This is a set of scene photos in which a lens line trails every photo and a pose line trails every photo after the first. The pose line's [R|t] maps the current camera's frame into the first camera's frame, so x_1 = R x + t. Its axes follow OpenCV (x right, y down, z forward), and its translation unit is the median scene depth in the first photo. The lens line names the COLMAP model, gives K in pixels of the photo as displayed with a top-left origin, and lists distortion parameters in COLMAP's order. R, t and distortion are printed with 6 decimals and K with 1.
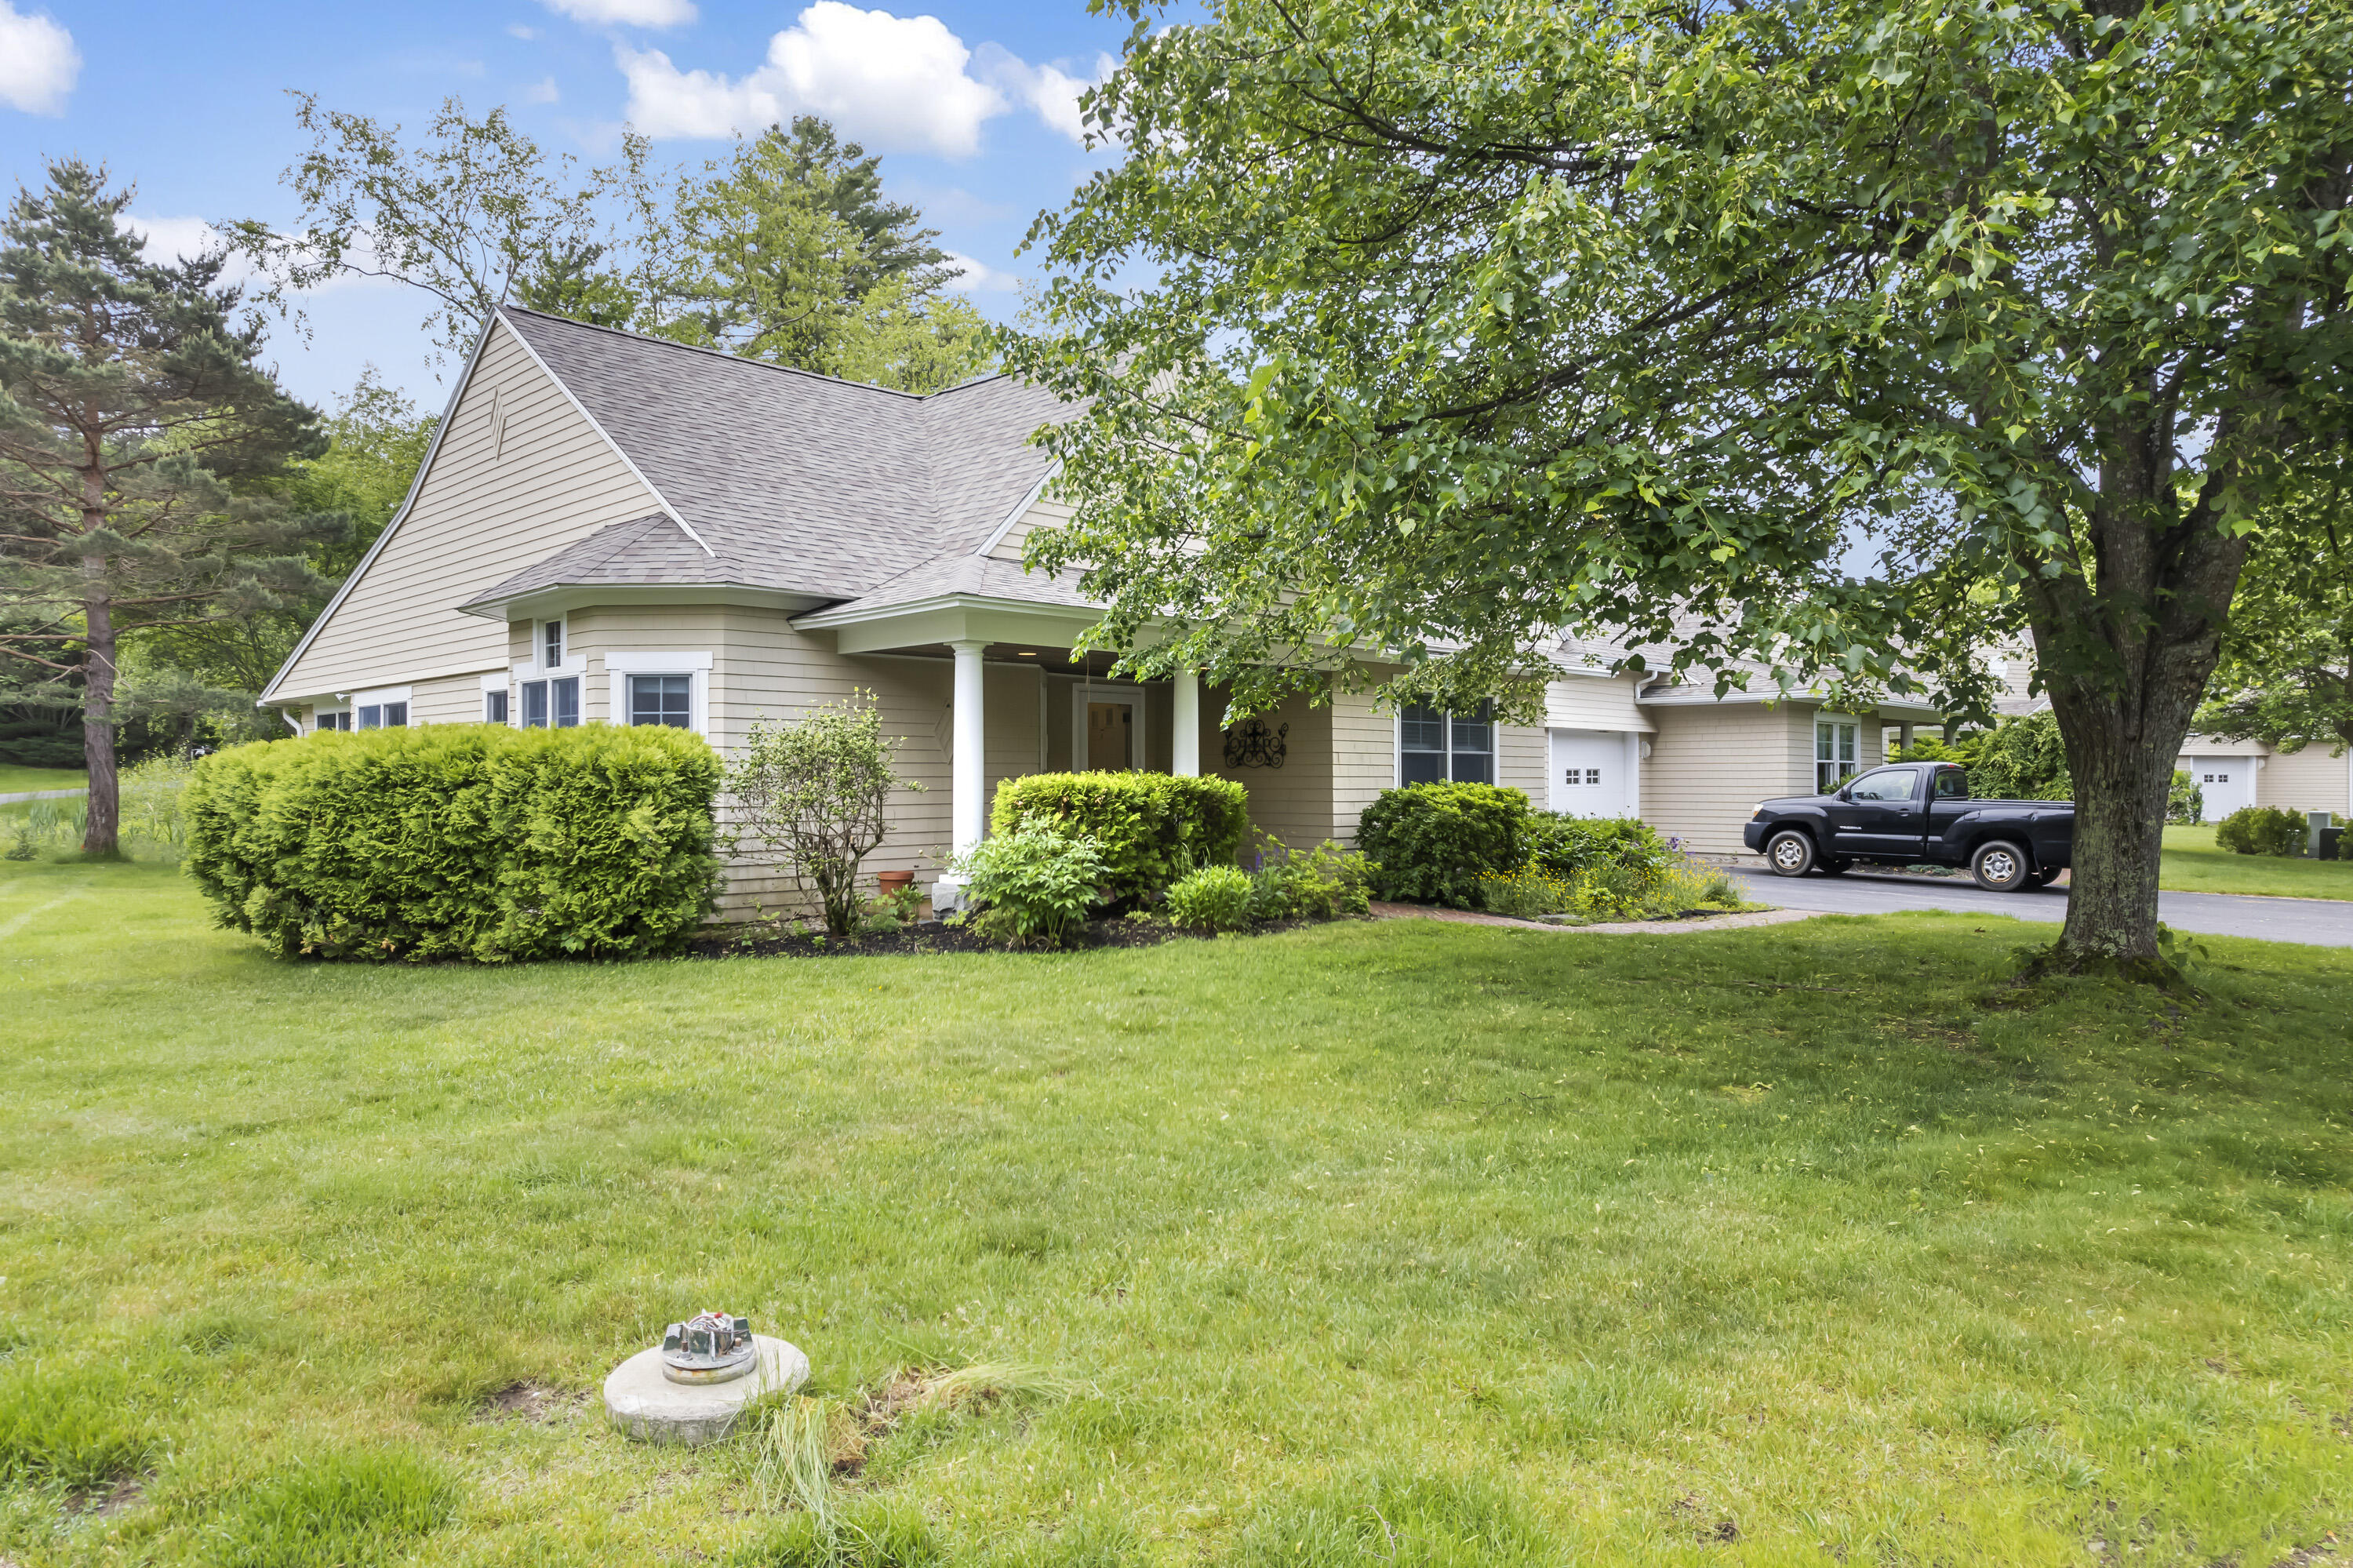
lens RADIAL K [[1506.8, 0, 1180.7], [0, 1506.8, 781.7], [0, 0, 1]] dist [-0.032811, 0.016737]
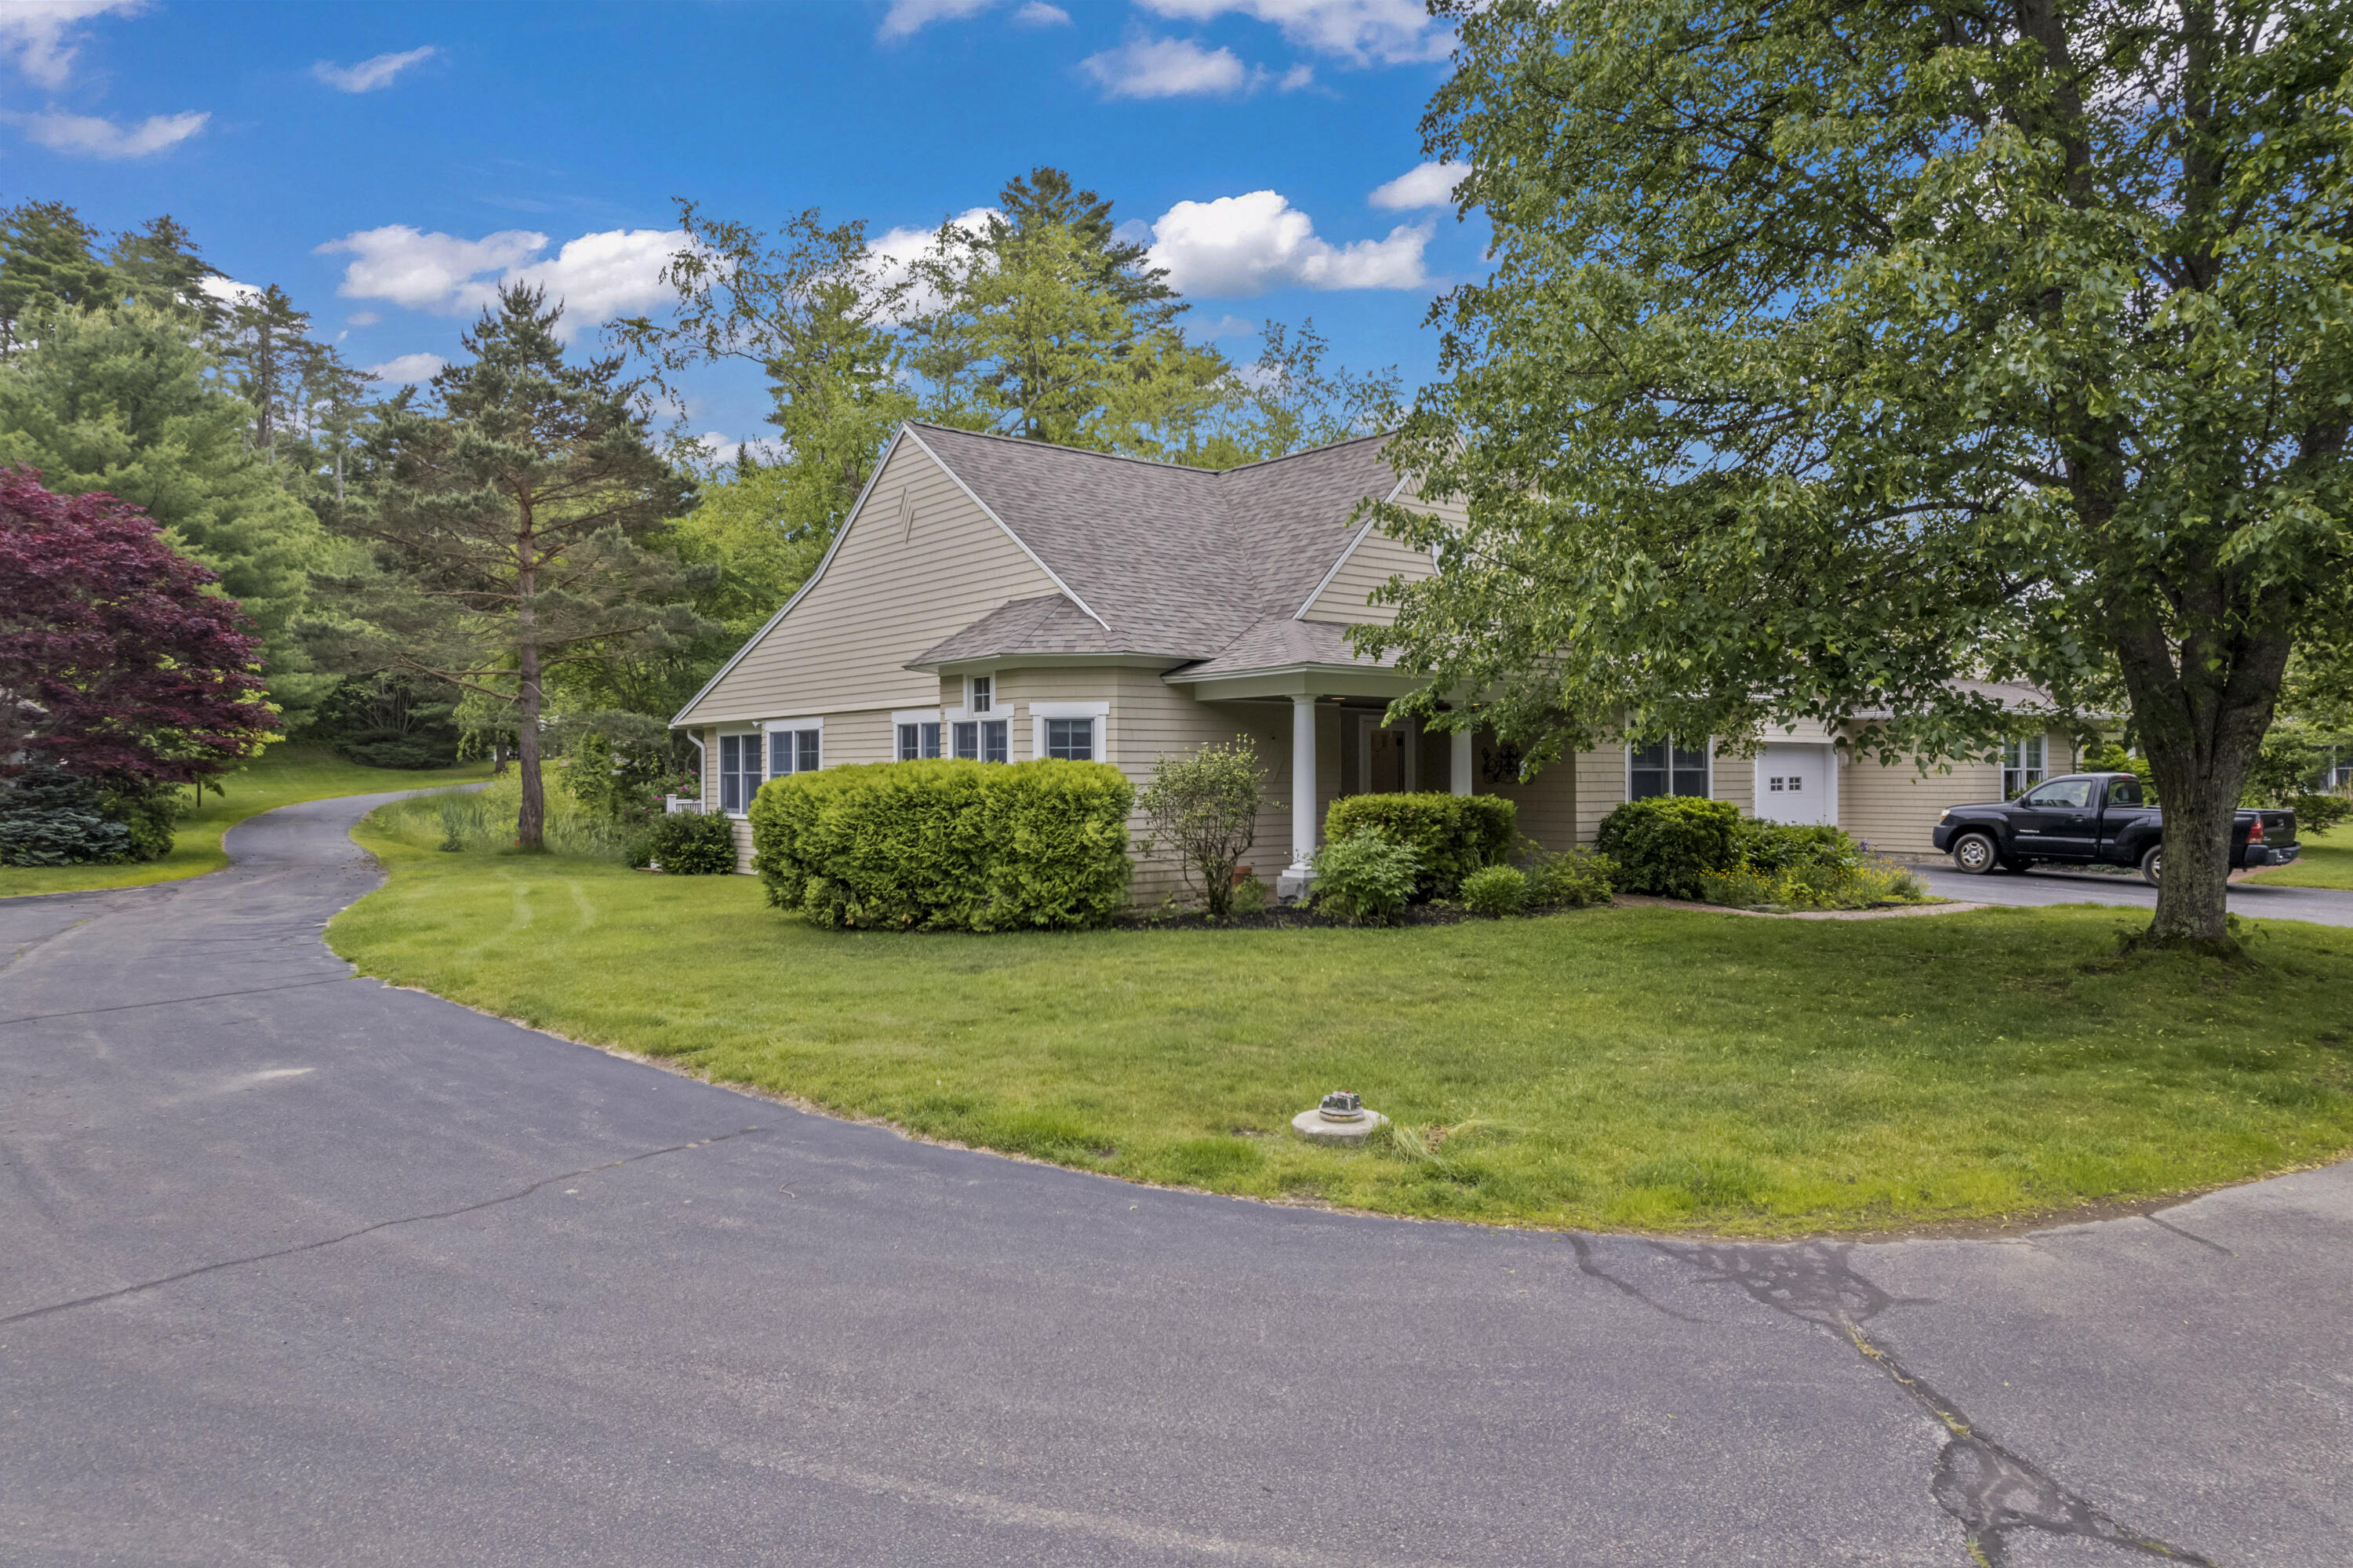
lens RADIAL K [[1506.8, 0, 1175.1], [0, 1506.8, 800.2], [0, 0, 1]] dist [-0.032811, 0.016737]
pose [[0.992179, 0.000213, -0.124824, -0.088479], [0.002146, 0.999822, 0.018766, -0.025152], [0.124805, -0.018887, 0.992001, -0.330545]]
